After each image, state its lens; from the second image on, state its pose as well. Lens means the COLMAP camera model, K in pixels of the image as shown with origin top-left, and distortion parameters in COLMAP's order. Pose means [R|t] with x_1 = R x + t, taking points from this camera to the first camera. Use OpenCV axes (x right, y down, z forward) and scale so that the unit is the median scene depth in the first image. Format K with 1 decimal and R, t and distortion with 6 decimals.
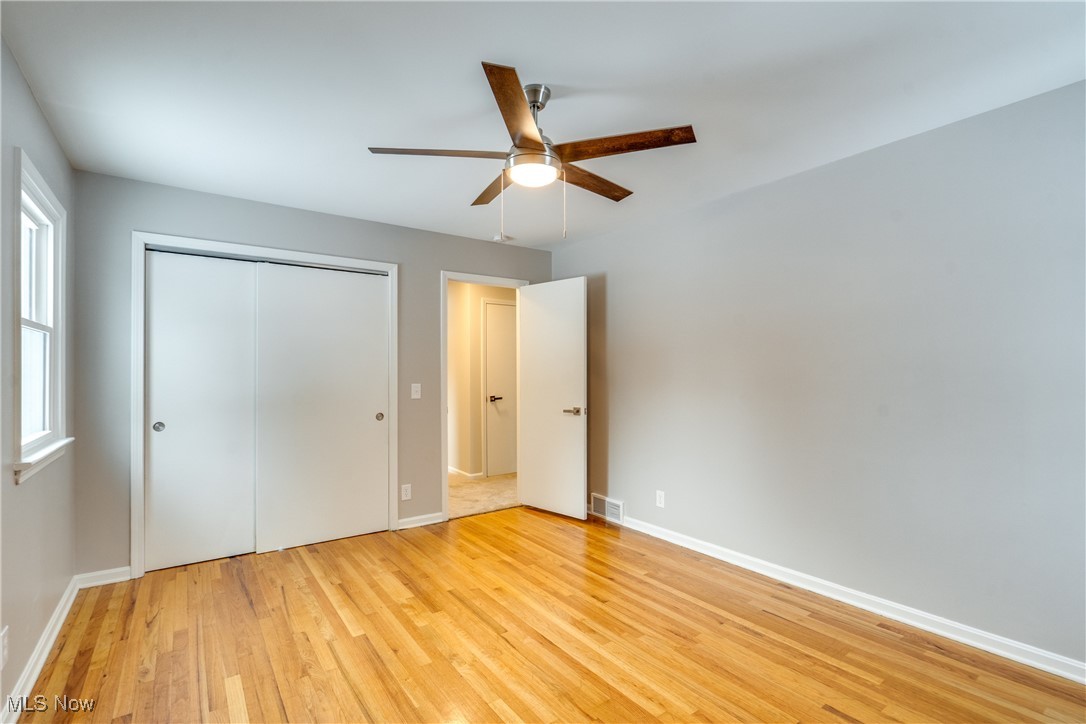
lens RADIAL K [[501.8, 0, 542.3], [0, 501.8, 365.1], [0, 0, 1]] dist [-0.012646, 0.004886]
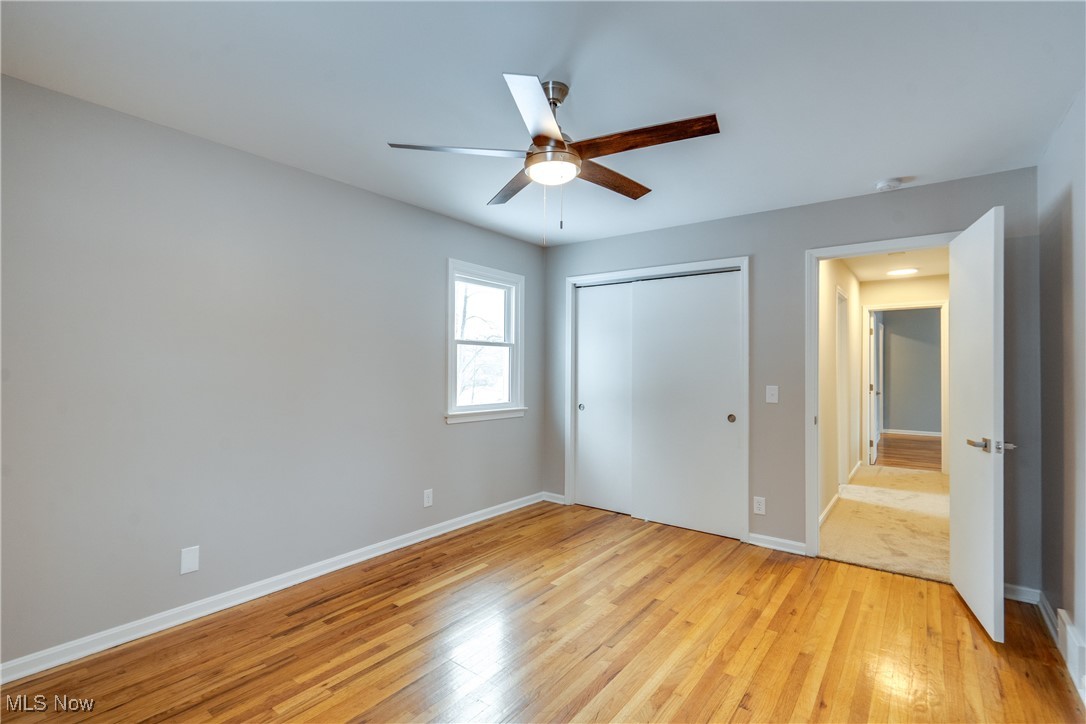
lens RADIAL K [[501.8, 0, 542.3], [0, 501.8, 365.1], [0, 0, 1]] dist [-0.012646, 0.004886]
pose [[0.293428, -0.000897, -0.955981, 0.621981], [0.000762, 0.999999, -0.000705, 0.000891], [0.955981, -0.000522, 0.293429, 0.471882]]
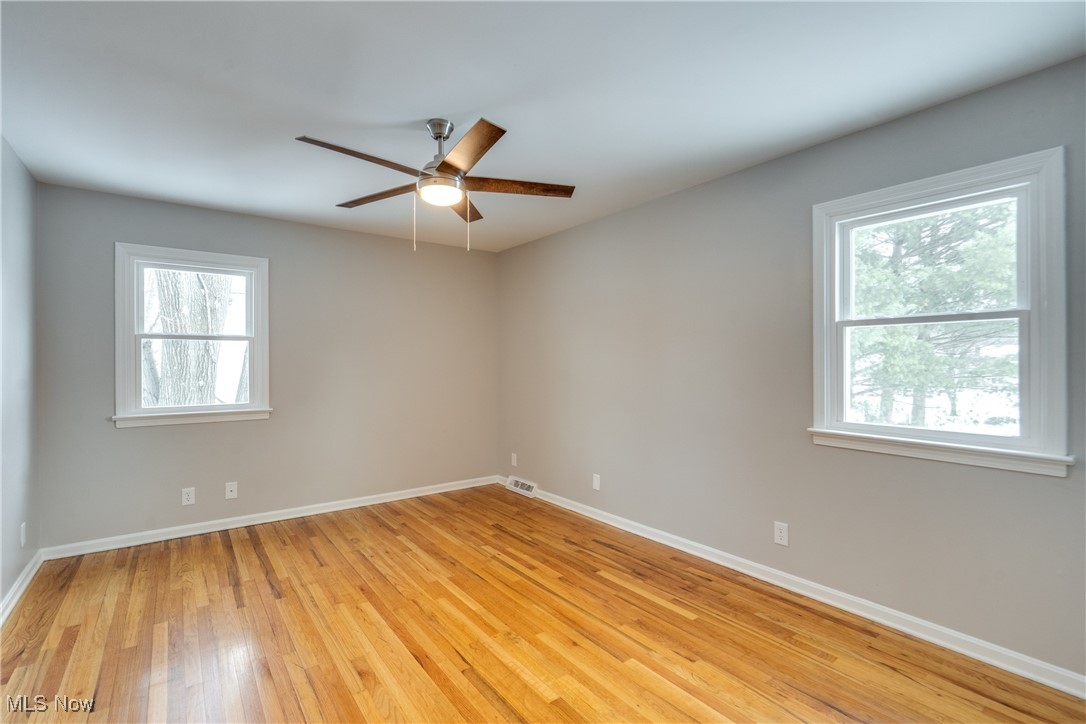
lens RADIAL K [[486.6, 0, 543.0], [0, 486.6, 362.0], [0, 0, 1]] dist [-0.002757, -0.000266]
pose [[-0.999638, 0.006869, -0.026015, -0.150442], [0.007036, 0.999955, -0.006307, 0.006467], [0.025970, -0.006488, -0.999642, 1.446042]]
